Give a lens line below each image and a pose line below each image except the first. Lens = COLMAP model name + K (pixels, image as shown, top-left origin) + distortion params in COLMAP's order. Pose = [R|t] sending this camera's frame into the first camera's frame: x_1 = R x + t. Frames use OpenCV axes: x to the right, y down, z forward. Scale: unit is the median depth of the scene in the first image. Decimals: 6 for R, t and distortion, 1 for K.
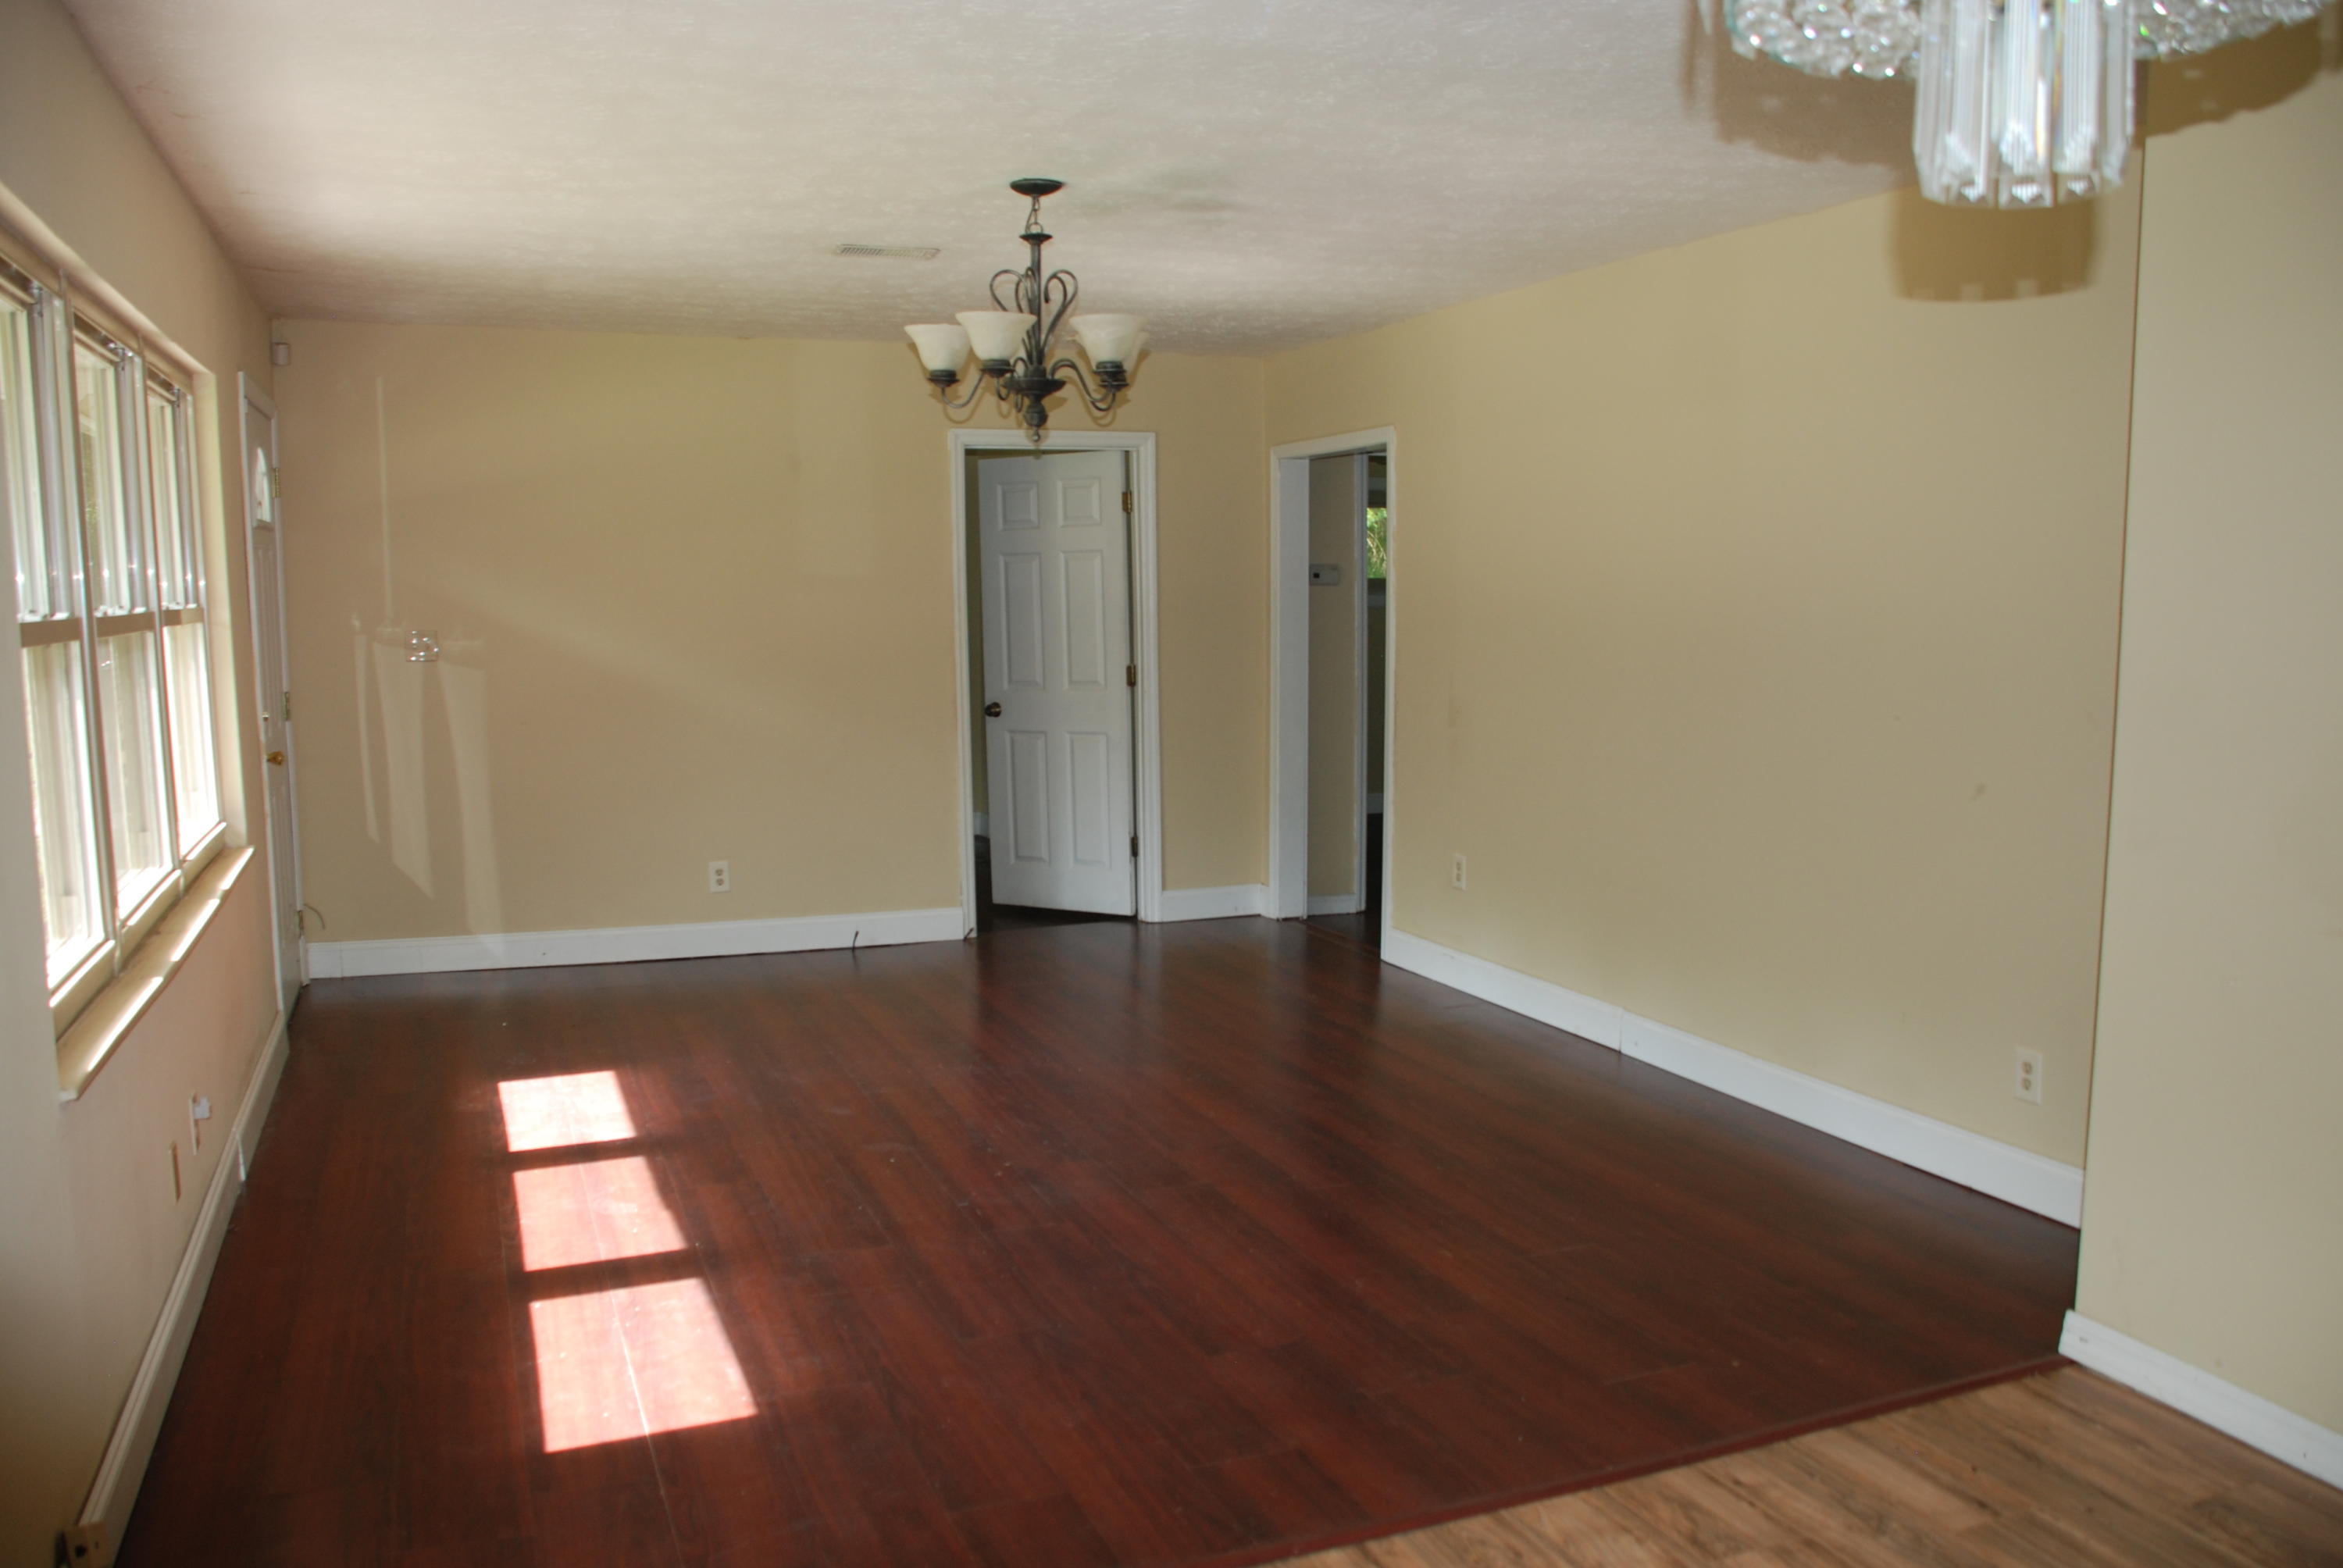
lens RADIAL K [[1839.2, 0, 1171.5], [0, 1839.2, 784.0], [0, 0, 1]] dist [-0.149587, 0.114426]
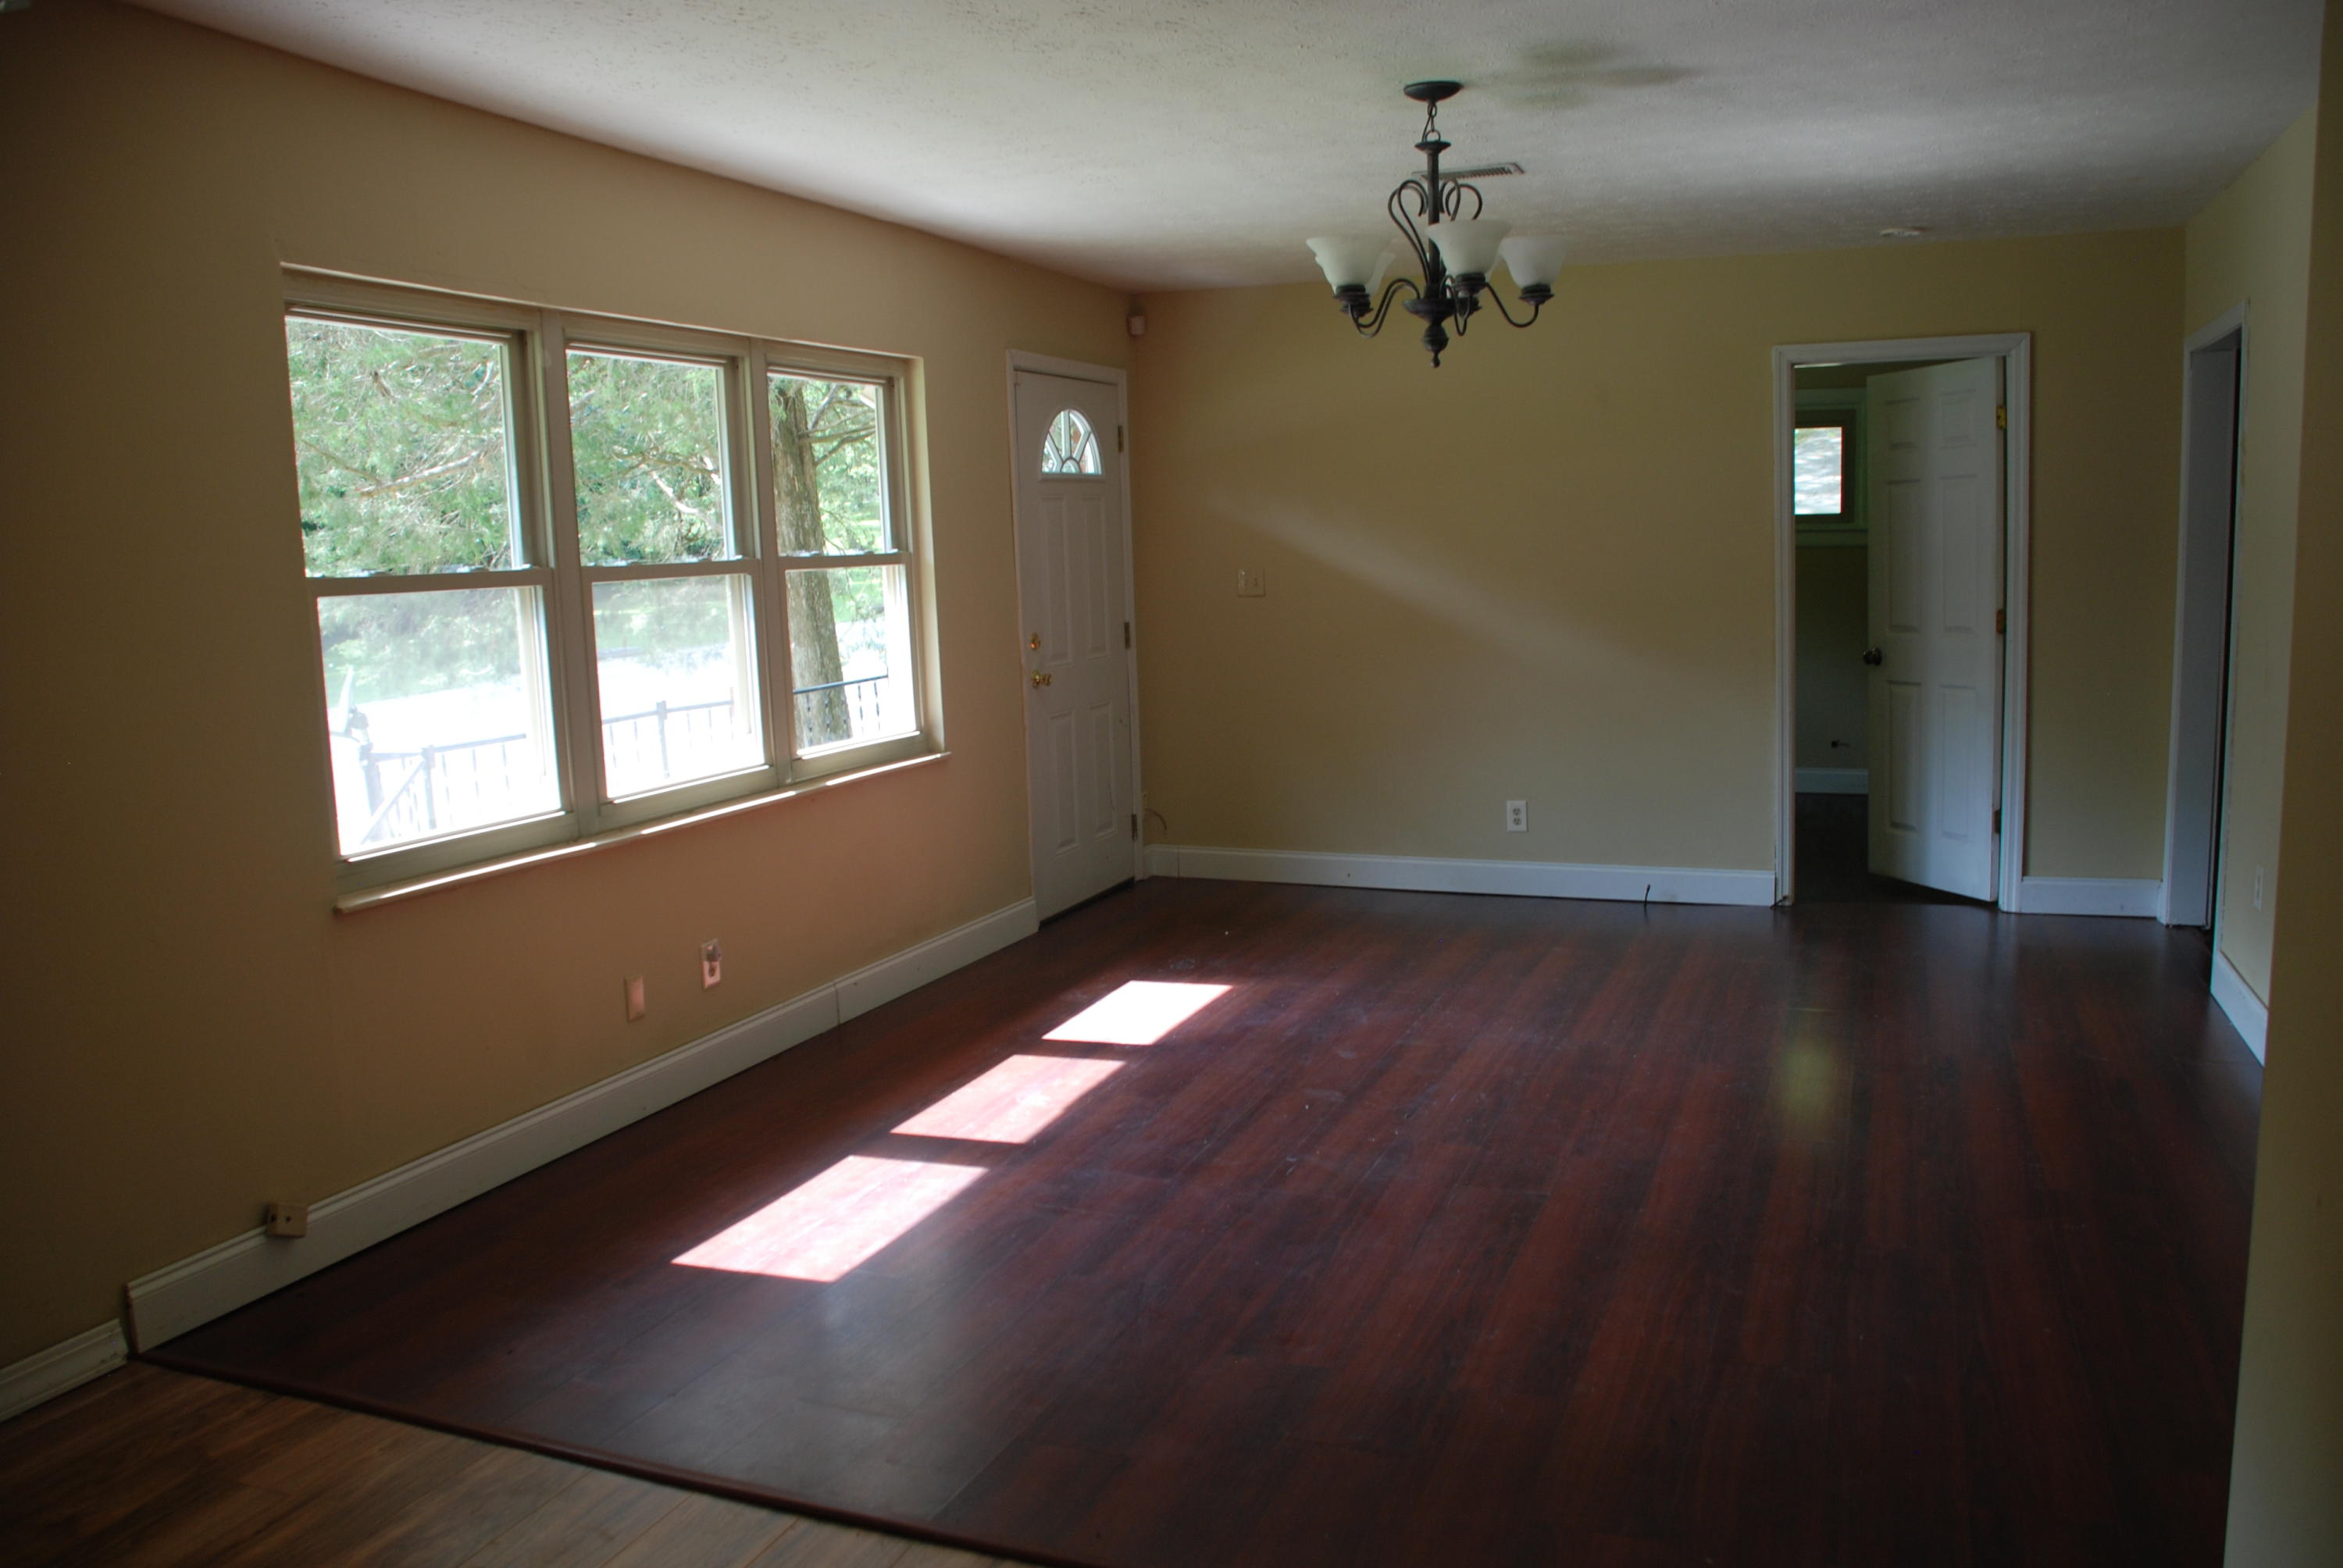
lens RADIAL K [[1843.2, 0, 1171.5], [0, 1843.2, 784.0], [0, 0, 1]] dist [-0.151602, 0.000127]
pose [[0.727757, 0.073627, -0.681872, 0.477927], [-0.047930, 0.997250, 0.056526, -0.021844], [0.684158, -0.008455, 0.729285, 0.234999]]
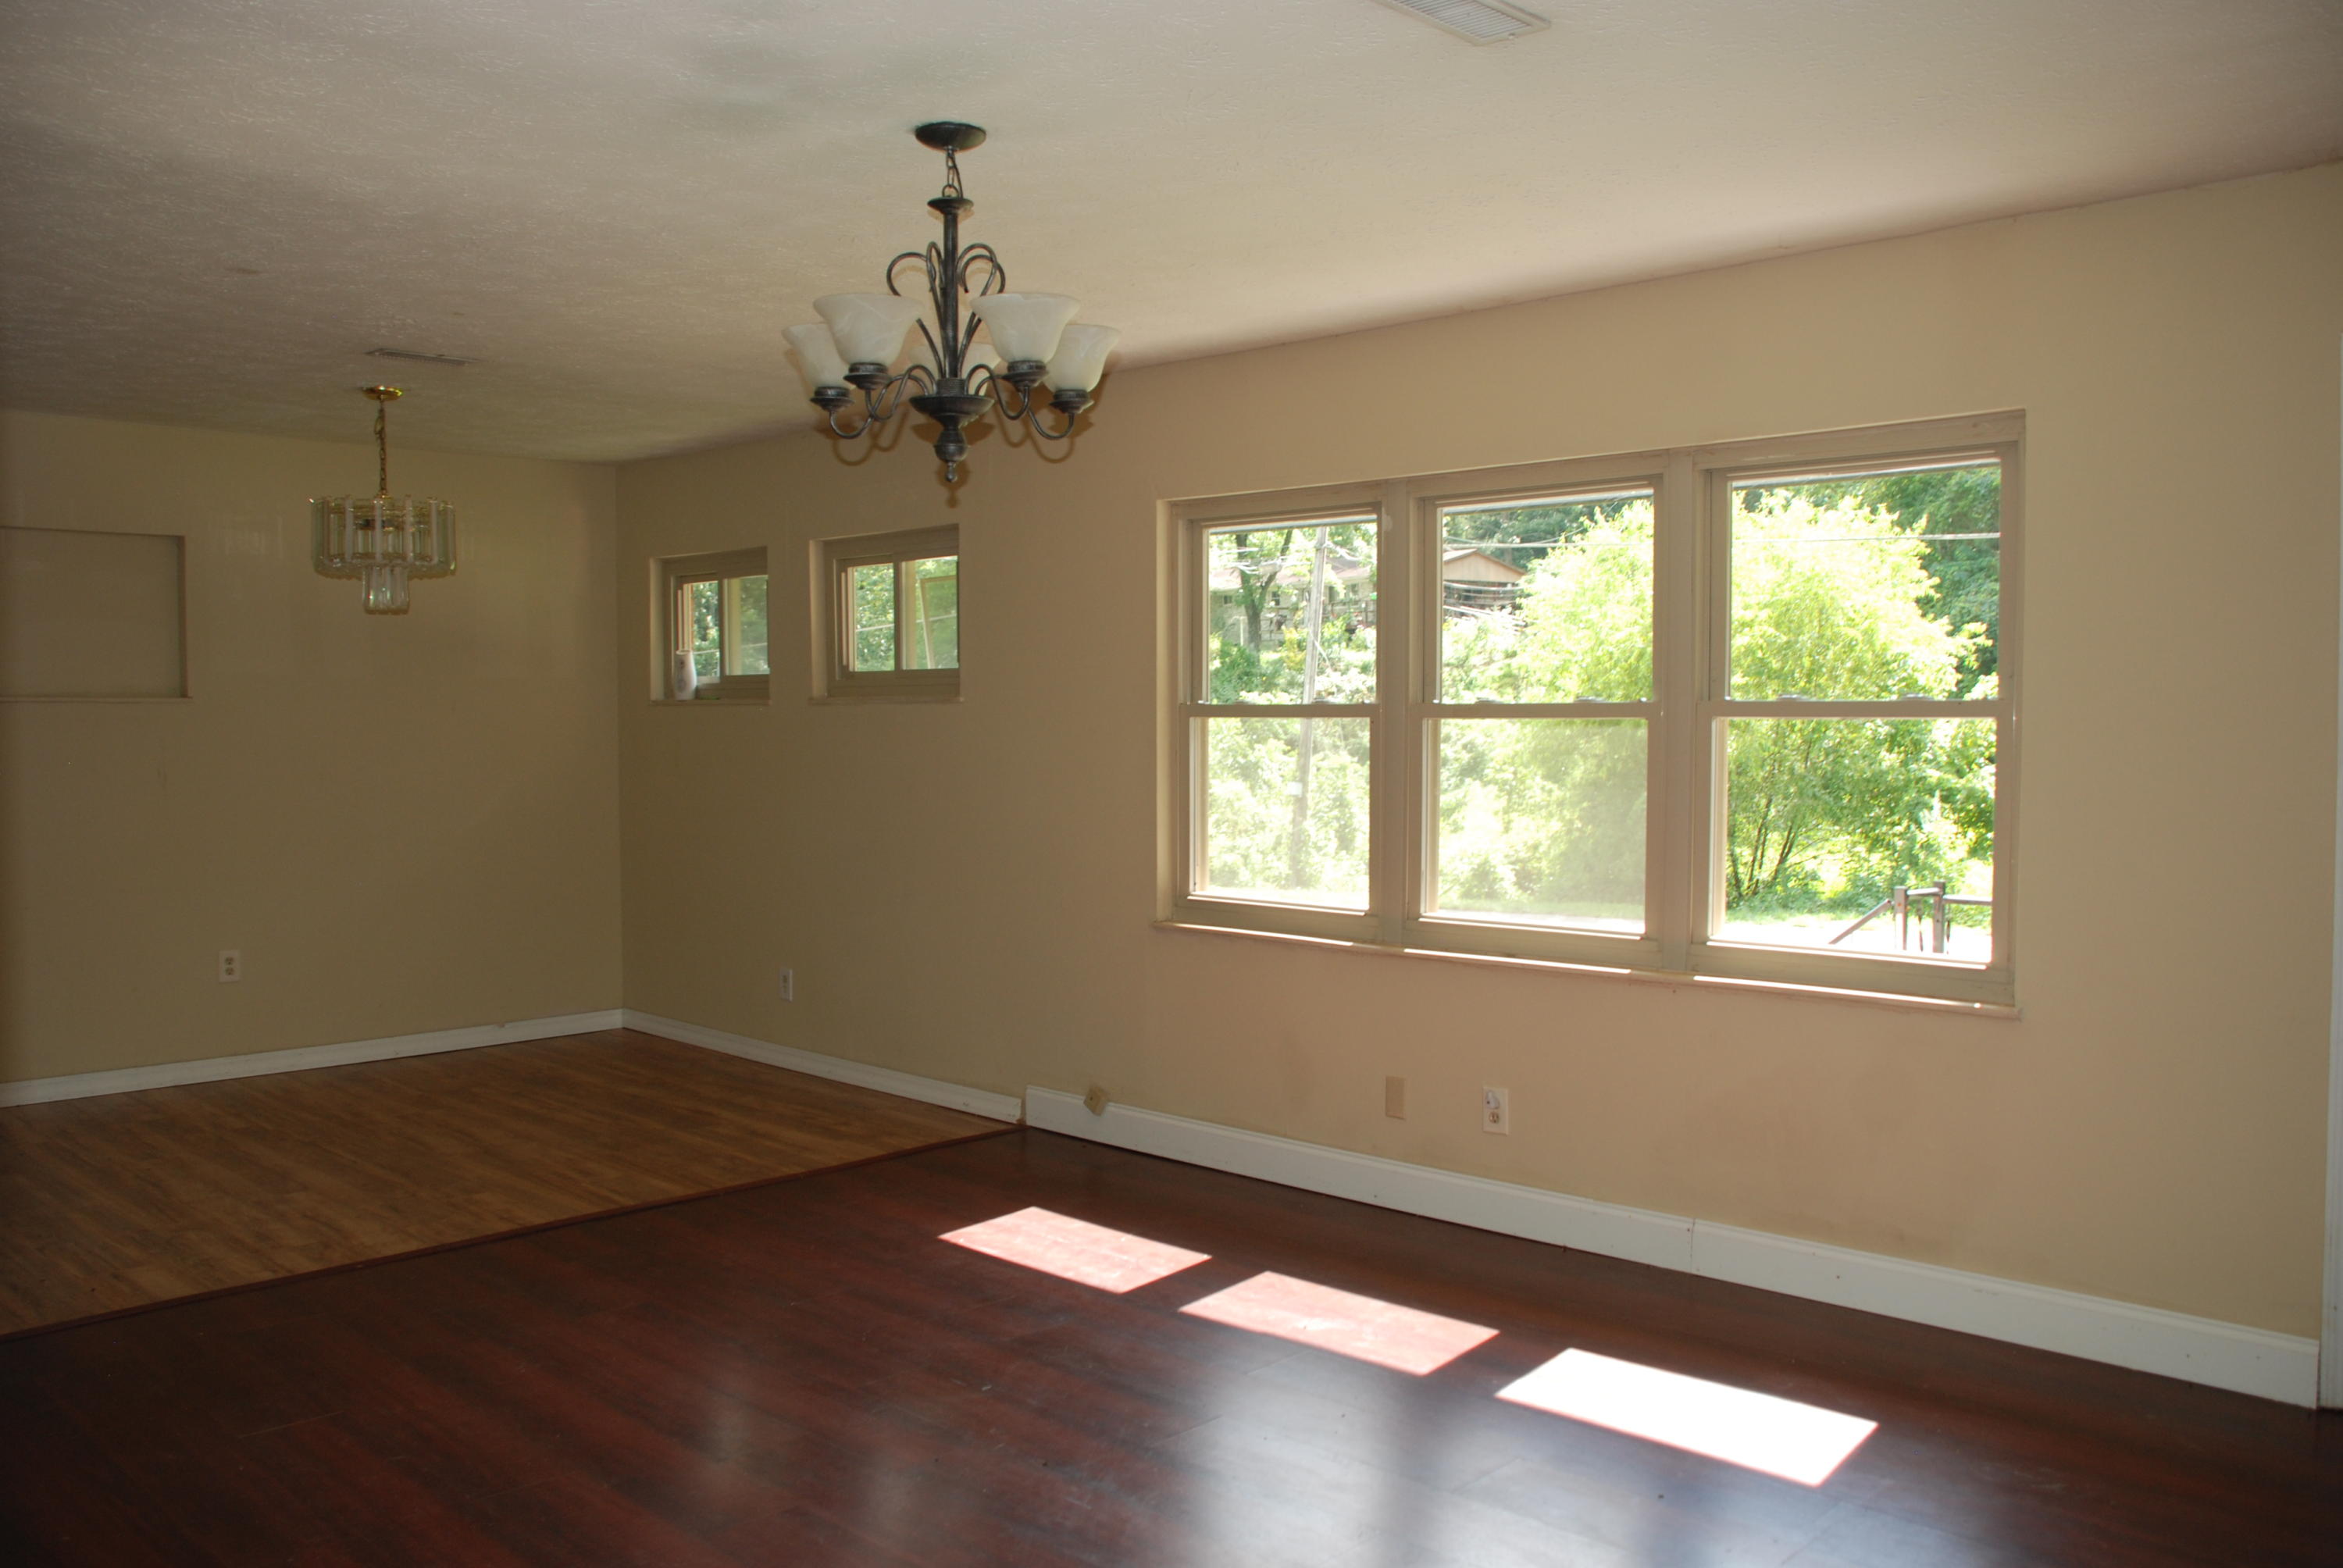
lens RADIAL K [[1884.9, 0, 1171.5], [0, 1884.9, 784.0], [0, 0, 1]] dist [-0.138986, 0.121443]
pose [[-0.915542, 0.022727, -0.401581, 0.151006], [-0.036966, 0.989423, 0.140272, -0.177622], [0.400521, 0.143270, -0.905018, 1.743695]]
